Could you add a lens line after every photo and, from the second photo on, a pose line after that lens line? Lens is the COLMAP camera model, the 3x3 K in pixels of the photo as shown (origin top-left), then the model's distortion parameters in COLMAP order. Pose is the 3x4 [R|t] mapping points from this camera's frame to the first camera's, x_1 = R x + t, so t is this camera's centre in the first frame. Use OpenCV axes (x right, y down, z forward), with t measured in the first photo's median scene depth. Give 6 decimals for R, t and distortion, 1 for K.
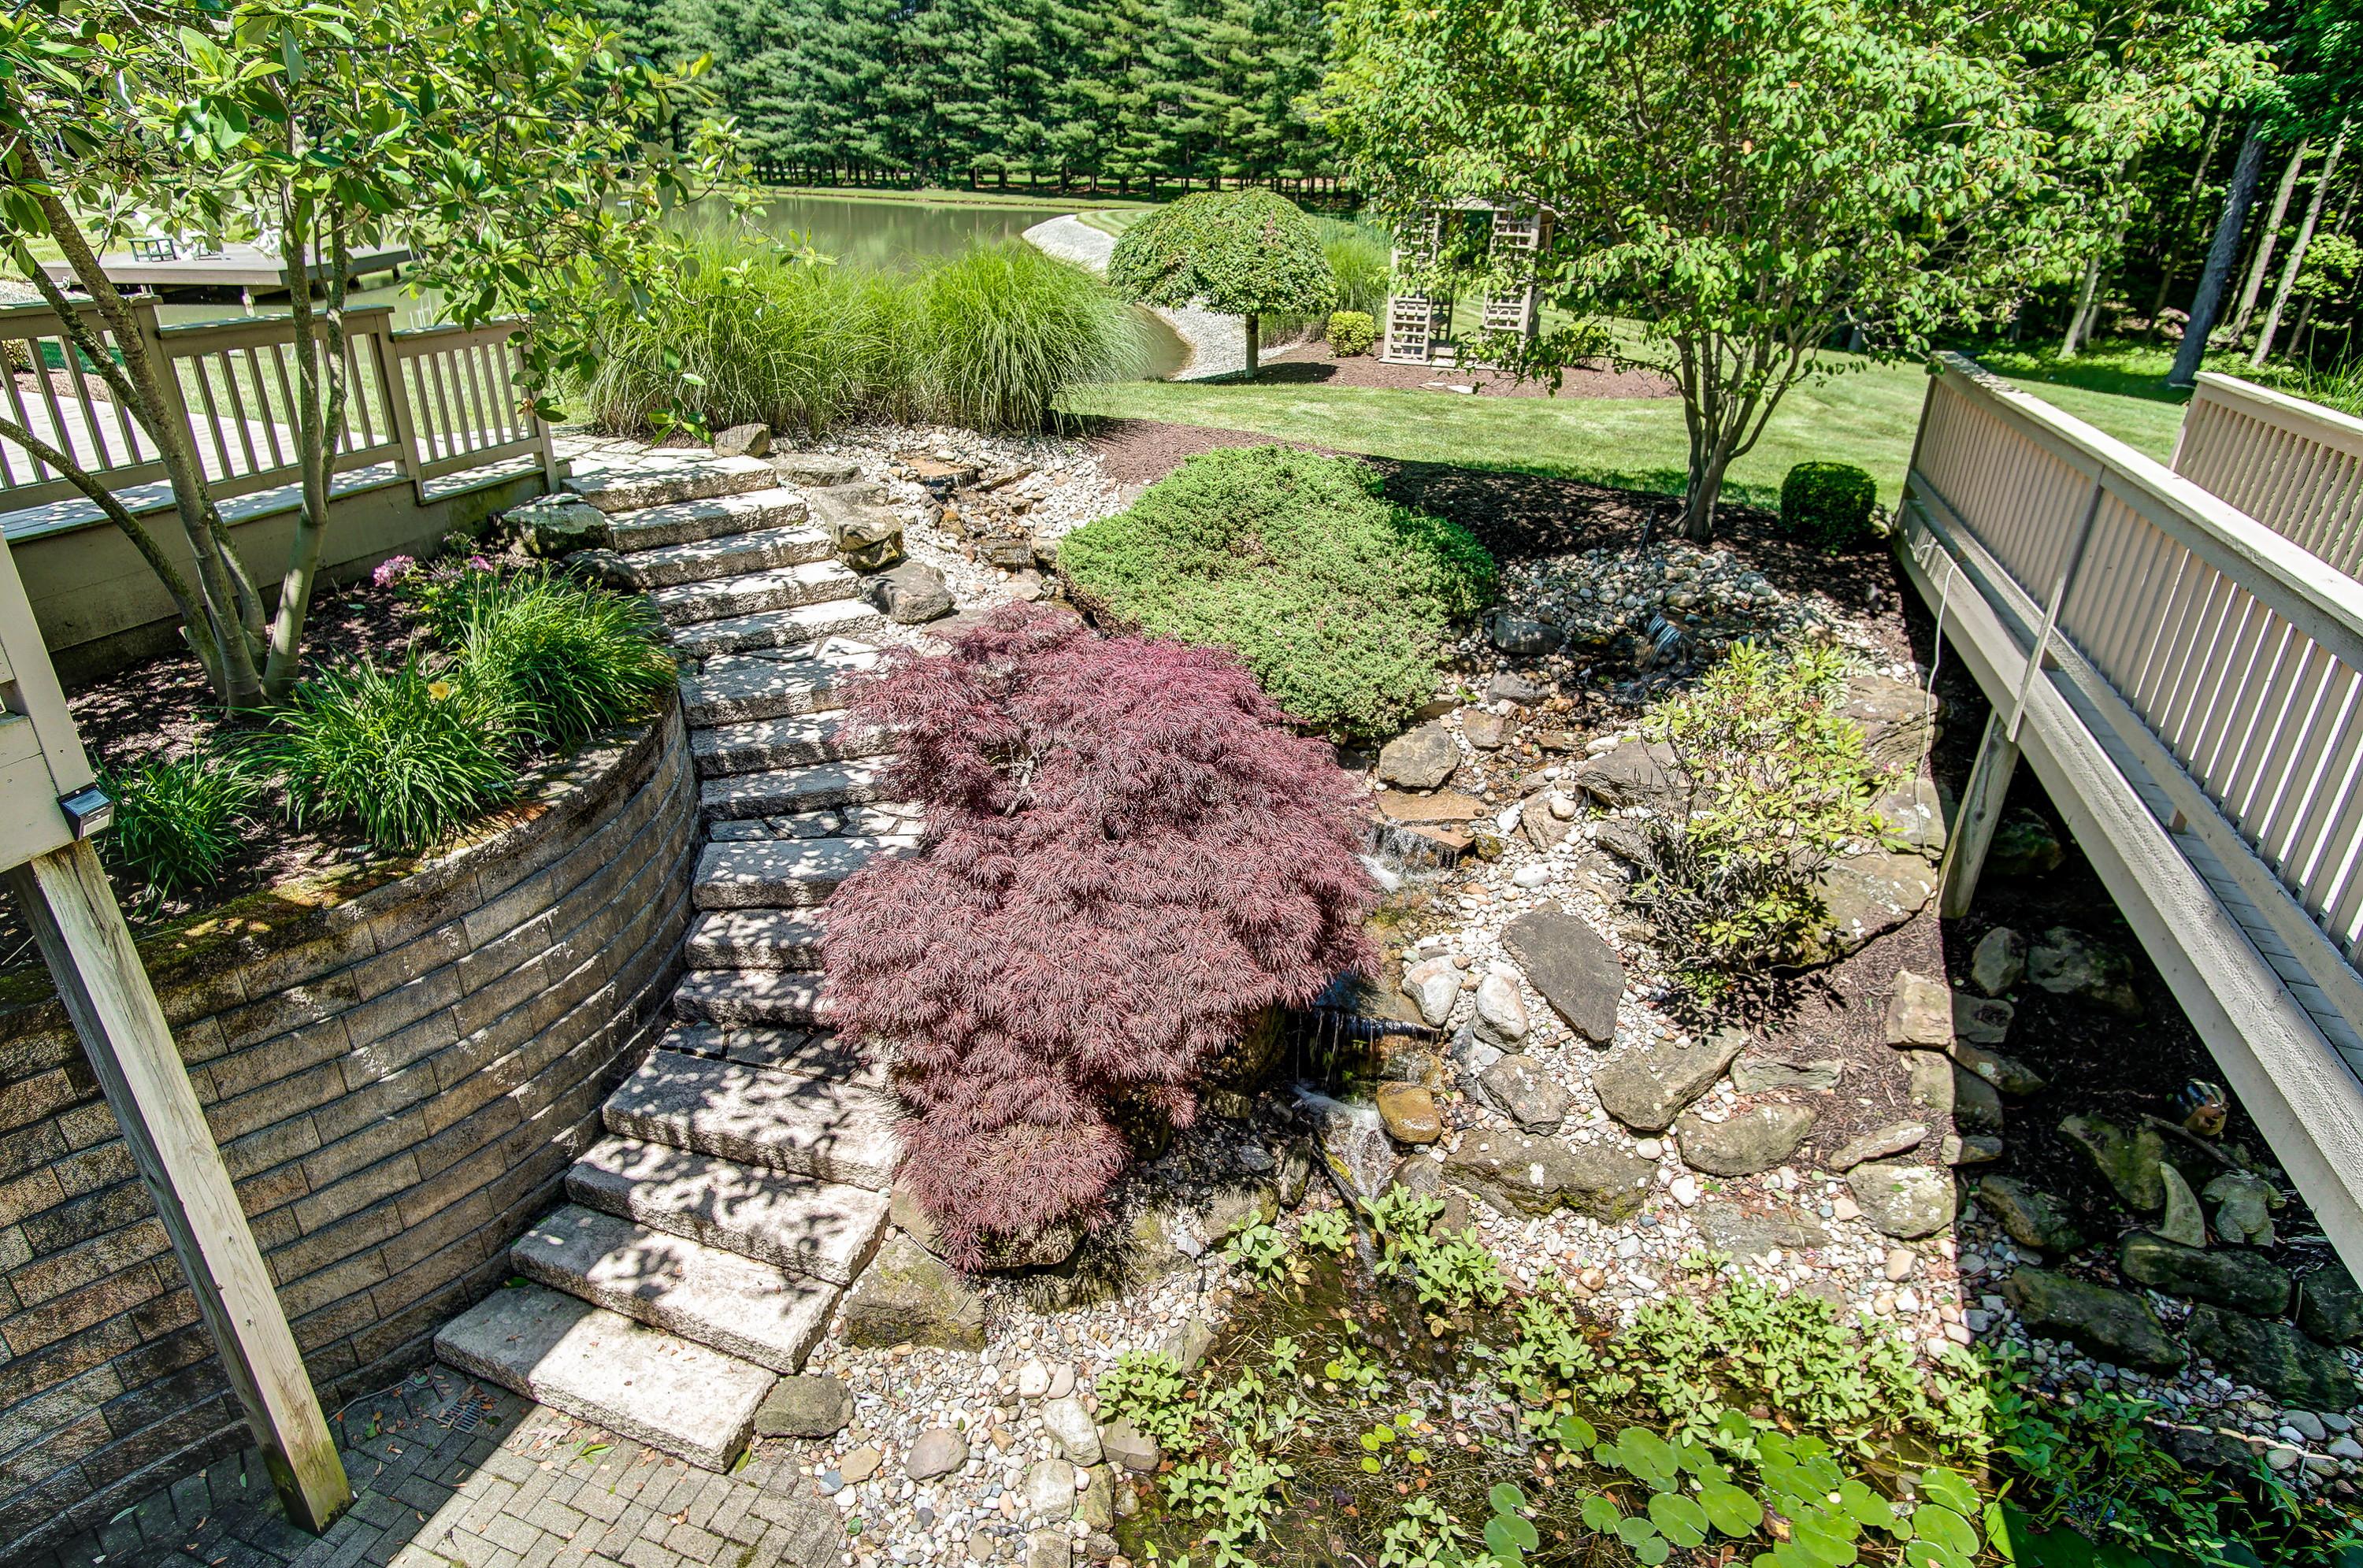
lens RADIAL K [[1271.8, 0, 1168.6], [0, 1271.8, 783.4], [0, 0, 1]] dist [-0.025008, 0.002694]
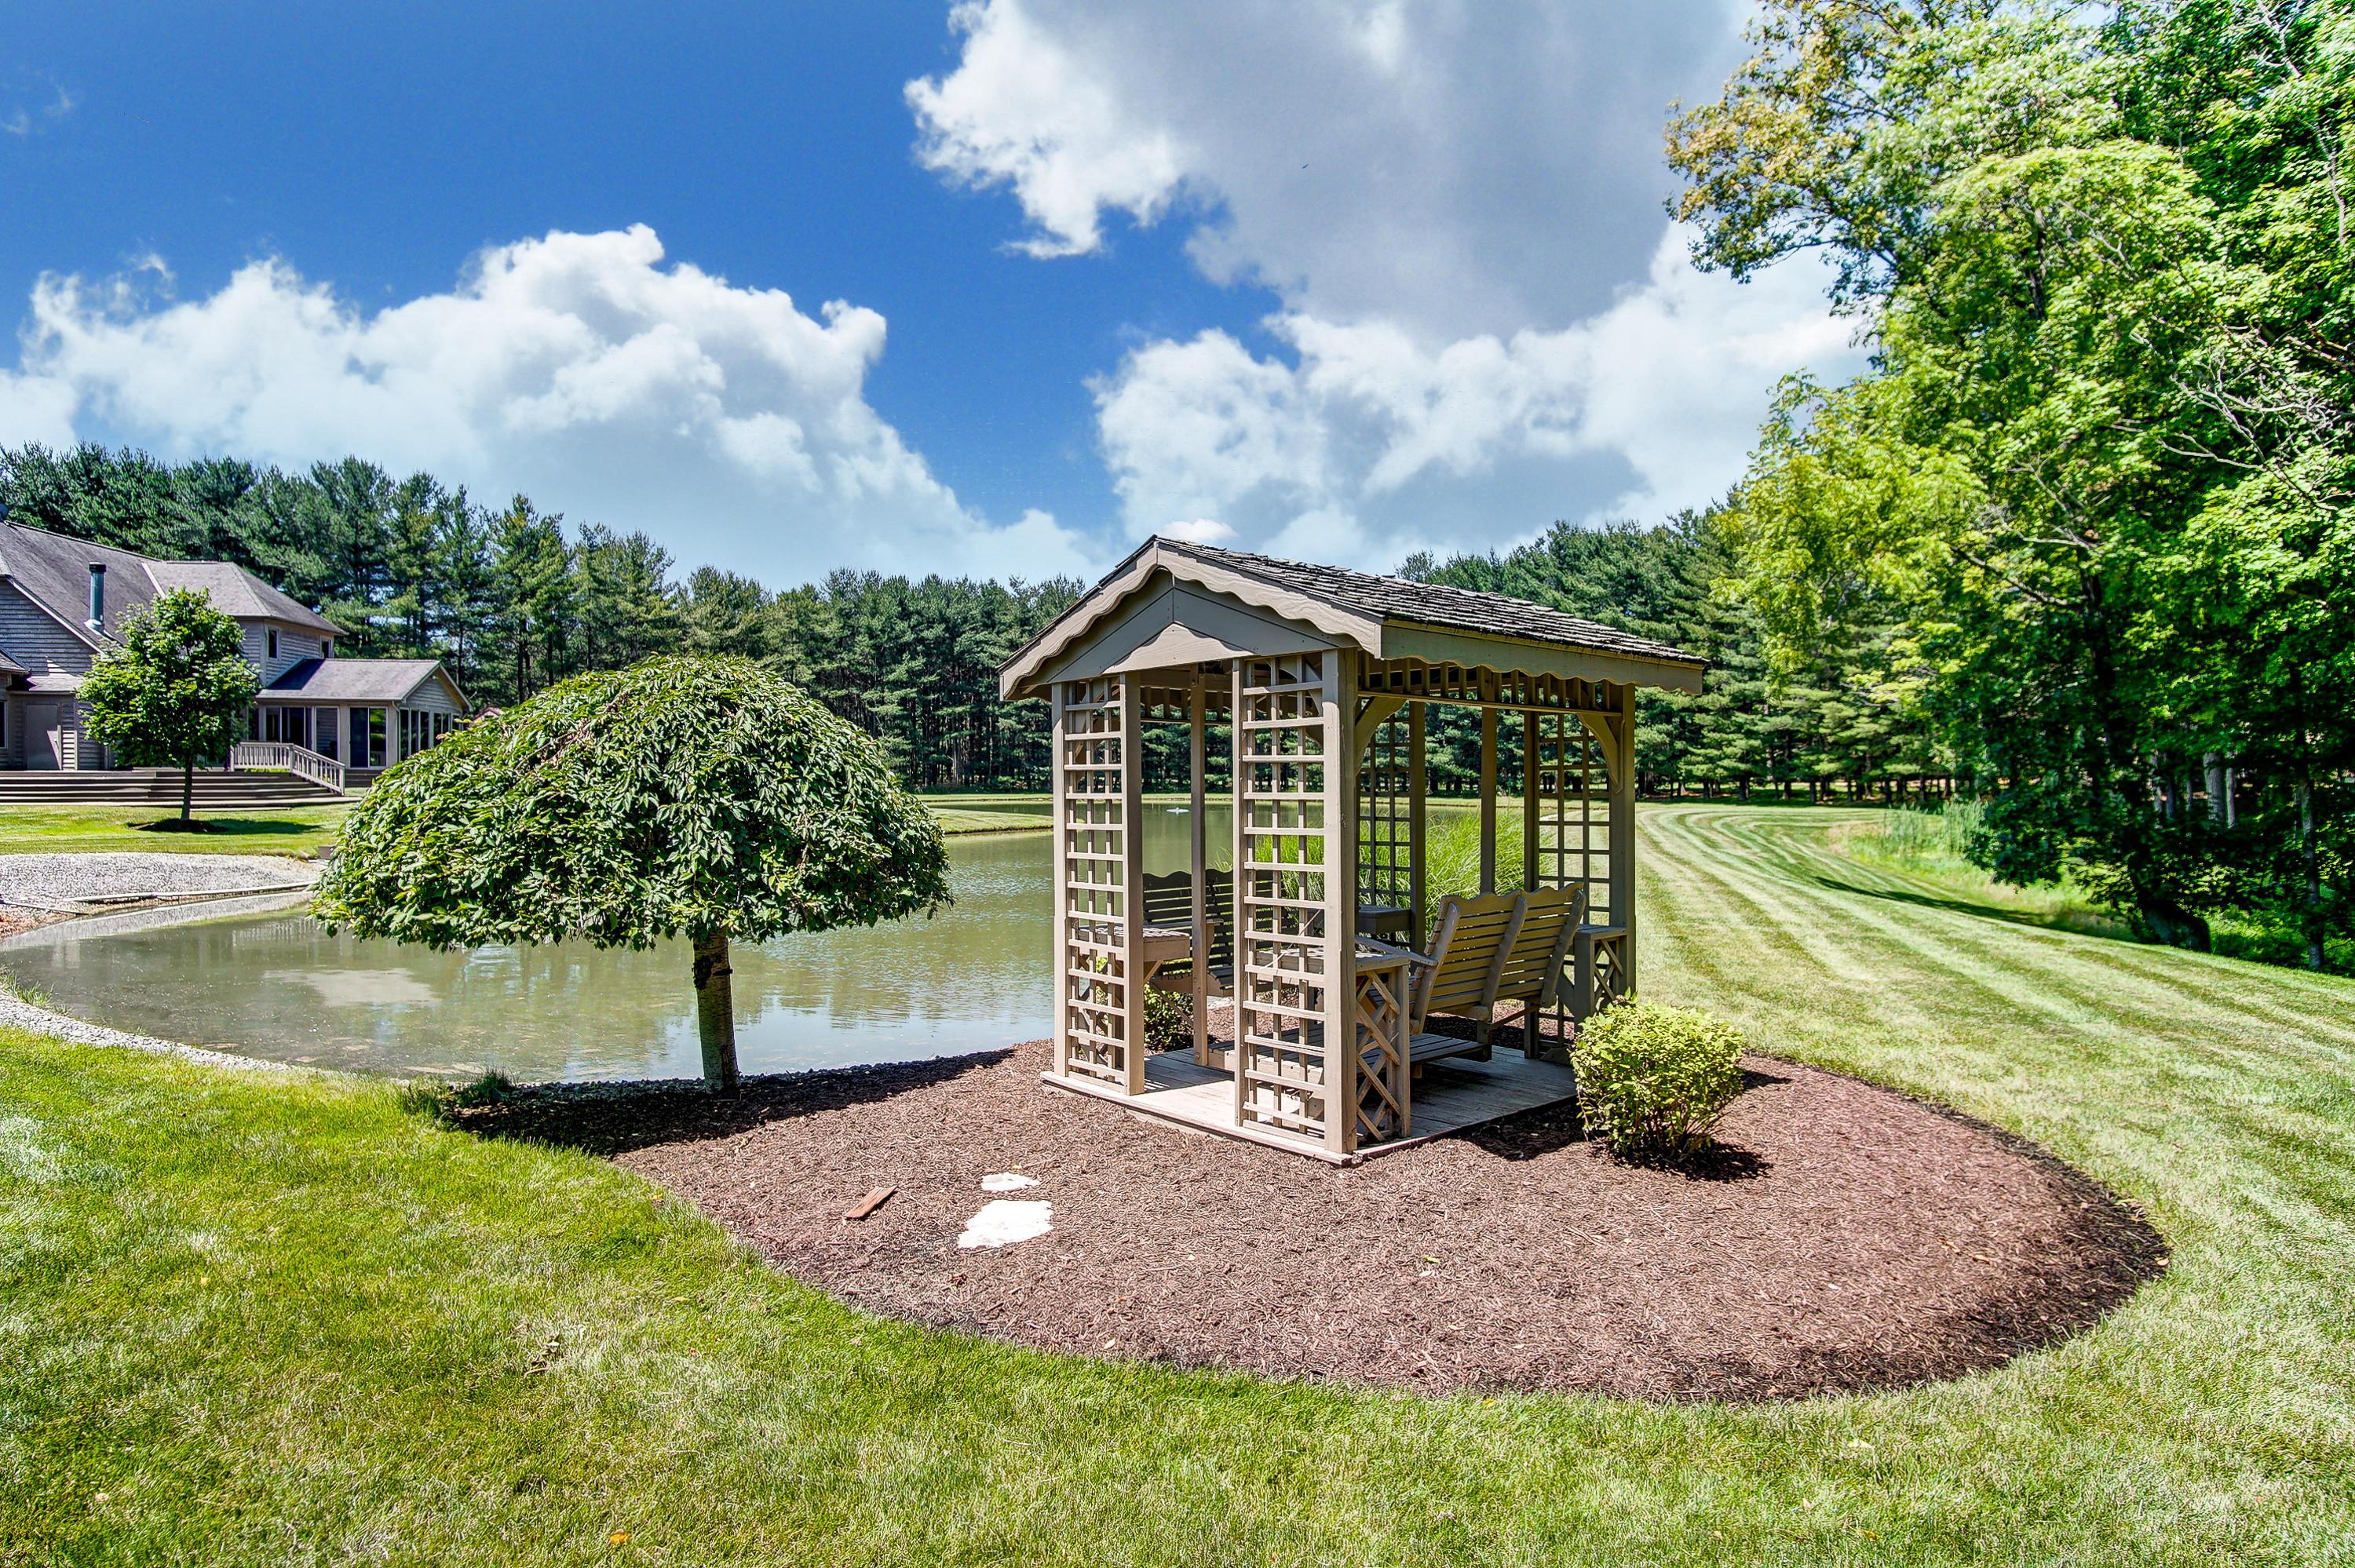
lens RADIAL K [[1267.4, 0, 1164.6], [0, 1267.4, 783.4], [0, 0, 1]] dist [-0.025008, 0.002694]
pose [[0.871636, -0.025307, -0.489500, 0.070782], [-0.194075, 0.899229, -0.392073, -0.051883], [0.450095, 0.436745, 0.778890, 0.132753]]
